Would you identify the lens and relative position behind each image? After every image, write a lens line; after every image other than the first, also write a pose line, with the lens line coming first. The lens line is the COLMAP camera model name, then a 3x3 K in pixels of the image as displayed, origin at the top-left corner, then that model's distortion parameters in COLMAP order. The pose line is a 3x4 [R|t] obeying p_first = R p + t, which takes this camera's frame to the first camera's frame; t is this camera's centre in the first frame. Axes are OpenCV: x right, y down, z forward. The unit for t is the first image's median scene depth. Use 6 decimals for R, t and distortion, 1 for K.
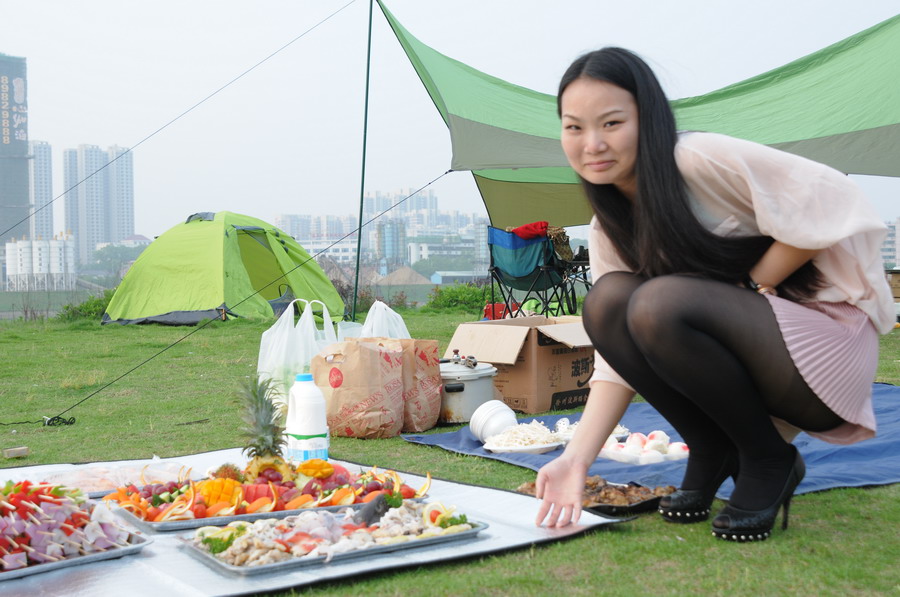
lens RADIAL K [[1349.8, 0, 446.8], [0, 1349.8, 301.0], [0, 0, 1]] dist [-0.018597, 0.000000]
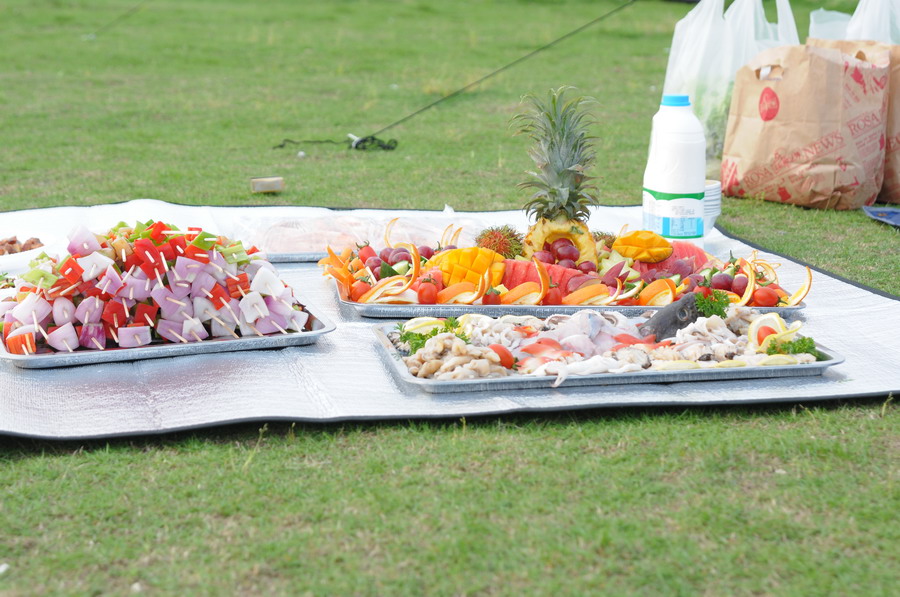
lens RADIAL K [[2256.3, 0, 450.8], [0, 2256.3, 306.6], [0, 0, 1]] dist [0.202565, 0.000000]
pose [[0.940148, 0.097455, -0.326533, 0.147619], [-0.047621, 0.986404, 0.157287, -0.008461], [0.337422, -0.132323, 0.932007, -0.014888]]
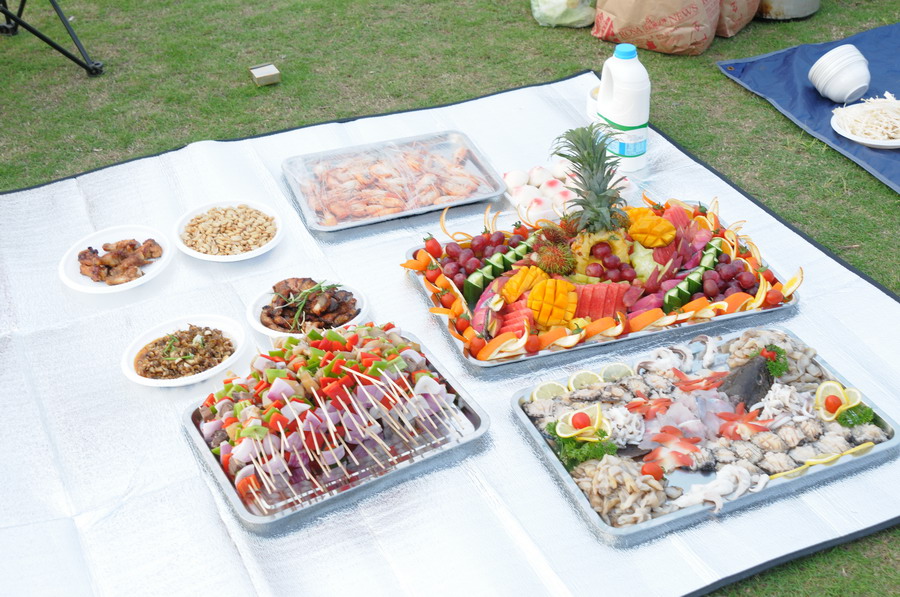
lens RADIAL K [[1335.9, 0, 449.4], [0, 1335.9, 297.9], [0, 0, 1]] dist [-0.073825, 0.000000]
pose [[0.992808, 0.073721, -0.094325, -0.125603], [-0.012921, 0.849285, 0.527776, -0.235718], [0.119017, -0.522762, 0.844130, 0.253899]]
